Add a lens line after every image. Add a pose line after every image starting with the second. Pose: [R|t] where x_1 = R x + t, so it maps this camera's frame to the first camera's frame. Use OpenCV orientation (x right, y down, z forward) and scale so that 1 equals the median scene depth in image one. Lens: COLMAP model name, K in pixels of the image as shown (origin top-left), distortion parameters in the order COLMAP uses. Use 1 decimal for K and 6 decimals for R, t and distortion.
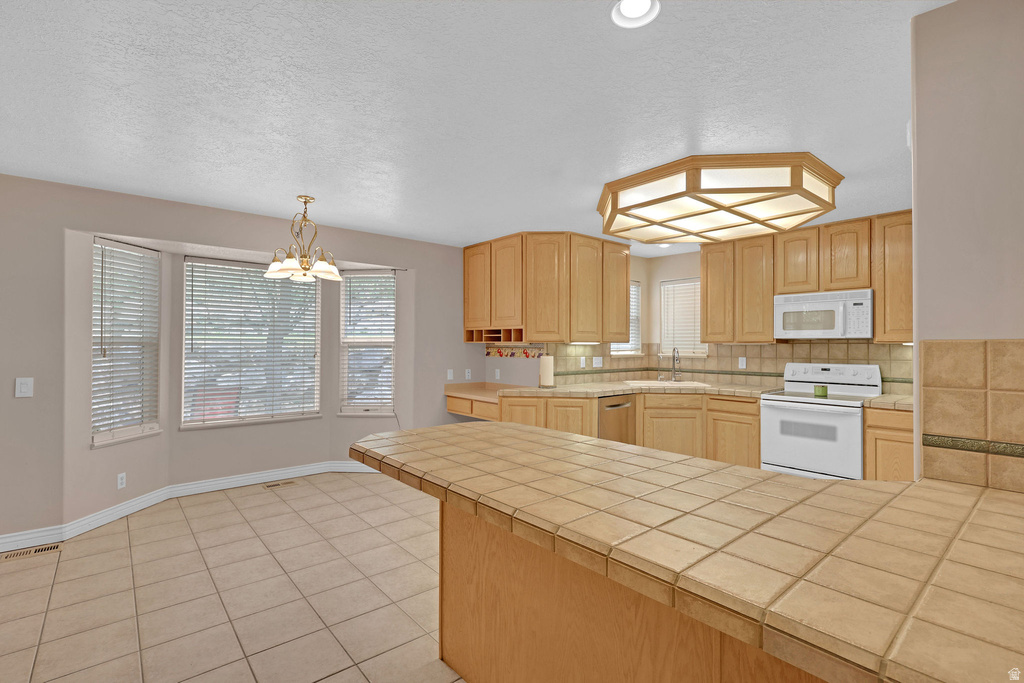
lens RADIAL K [[477.3, 0, 504.5], [0, 477.3, 339.4], [0, 0, 1]] dist [0.003202, 0.000572]
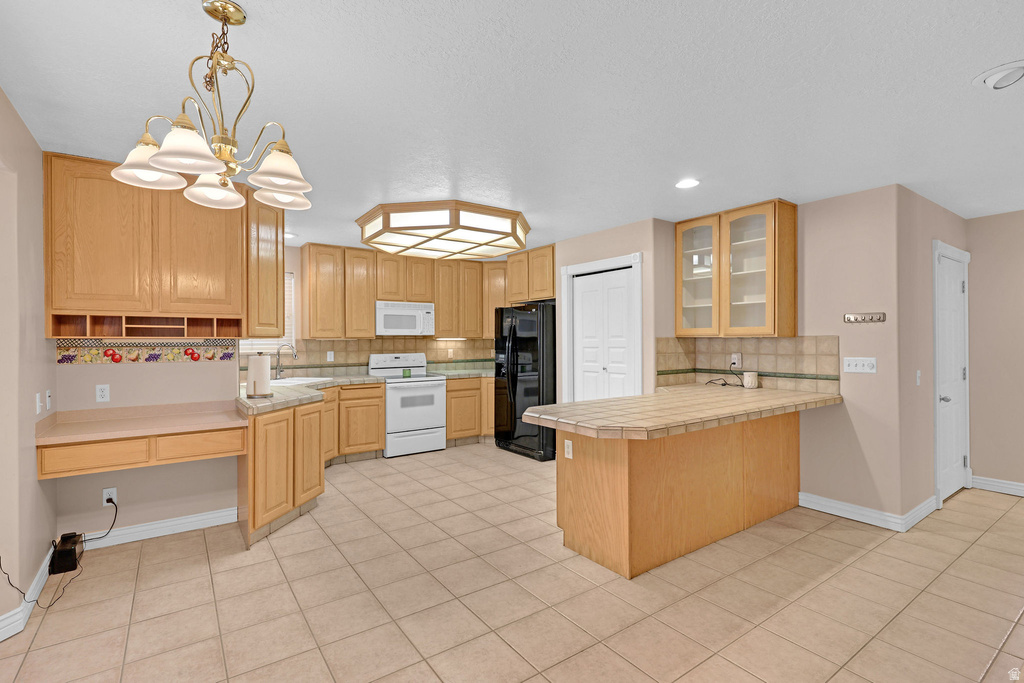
lens RADIAL K [[477.3, 0, 510.0], [0, 477.3, 341.0], [0, 0, 1]] dist [0.003202, 0.000572]
pose [[0.077237, -0.005153, 0.996999, -0.623354], [-0.006320, 0.999964, 0.005658, 0.003805], [-0.996993, -0.006738, 0.077202, 0.524445]]
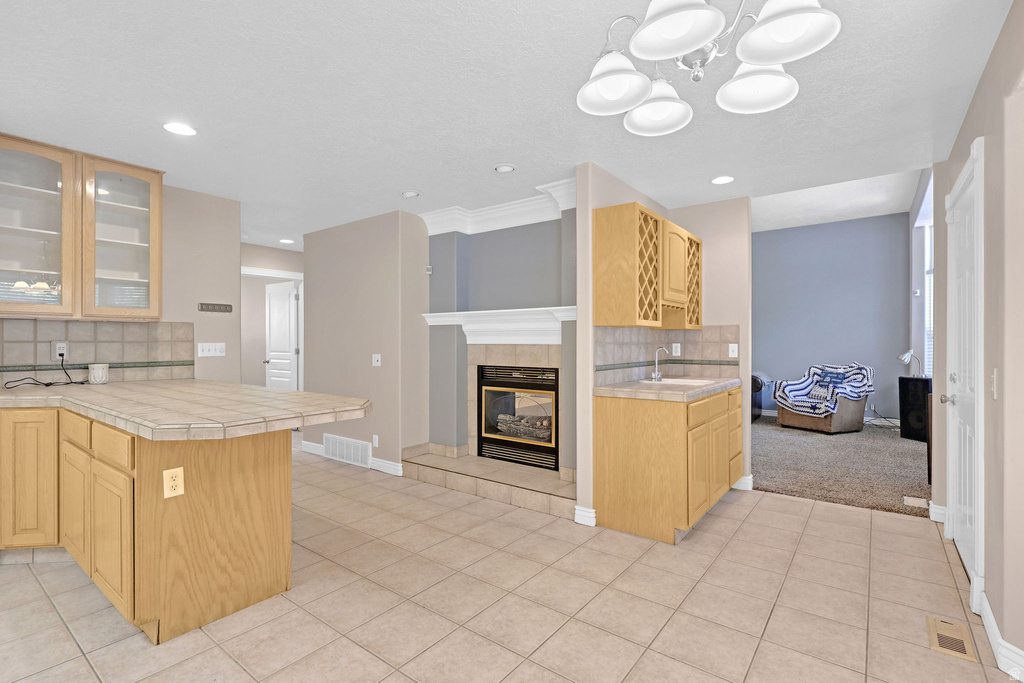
lens RADIAL K [[477.3, 0, 506.3], [0, 477.3, 339.6], [0, 0, 1]] dist [0.003202, 0.000572]
pose [[-0.976851, -0.003747, -0.213890, -0.174269], [-0.000406, 0.999877, -0.015663, 0.036446], [0.213922, -0.015213, -0.976732, 0.952063]]
